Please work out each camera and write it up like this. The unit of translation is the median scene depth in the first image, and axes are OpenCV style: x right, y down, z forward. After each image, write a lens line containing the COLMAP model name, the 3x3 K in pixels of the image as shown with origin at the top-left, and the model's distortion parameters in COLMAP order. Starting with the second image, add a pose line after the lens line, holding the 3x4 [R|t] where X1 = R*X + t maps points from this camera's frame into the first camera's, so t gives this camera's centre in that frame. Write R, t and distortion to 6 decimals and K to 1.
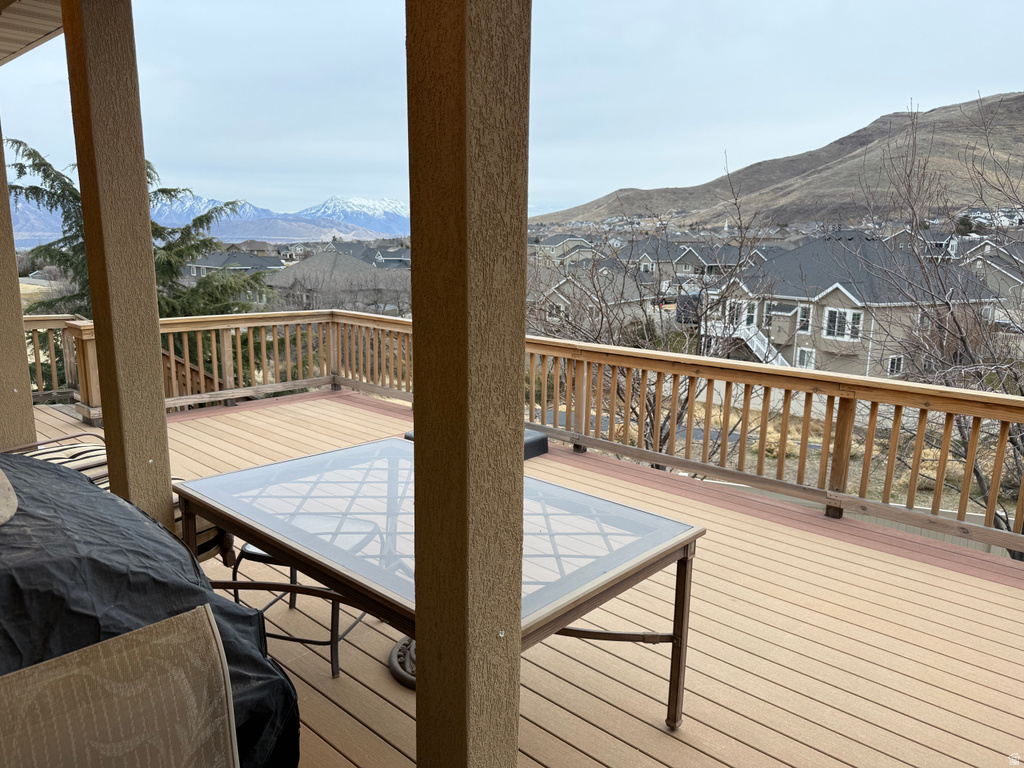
lens RADIAL K [[715.8, 0, 512.0], [0, 715.8, 384.0], [0, 0, 1]] dist [0.119515, -0.140340]
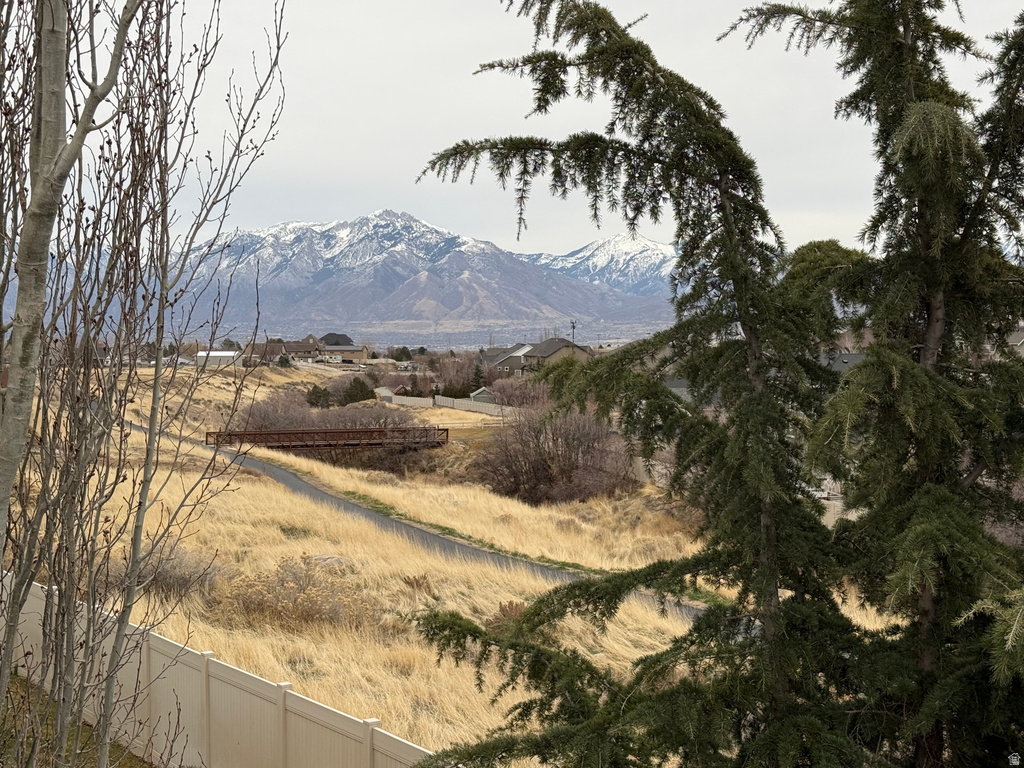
lens RADIAL K [[1540.3, 0, 512.0], [0, 1540.3, 384.0], [0, 0, 1]] dist [0.005786, 0.003674]
pose [[0.853116, 0.006773, -0.521677, -0.383042], [-0.088136, 0.987415, -0.131312, -0.105649], [0.514222, 0.158003, 0.842977, 0.530489]]
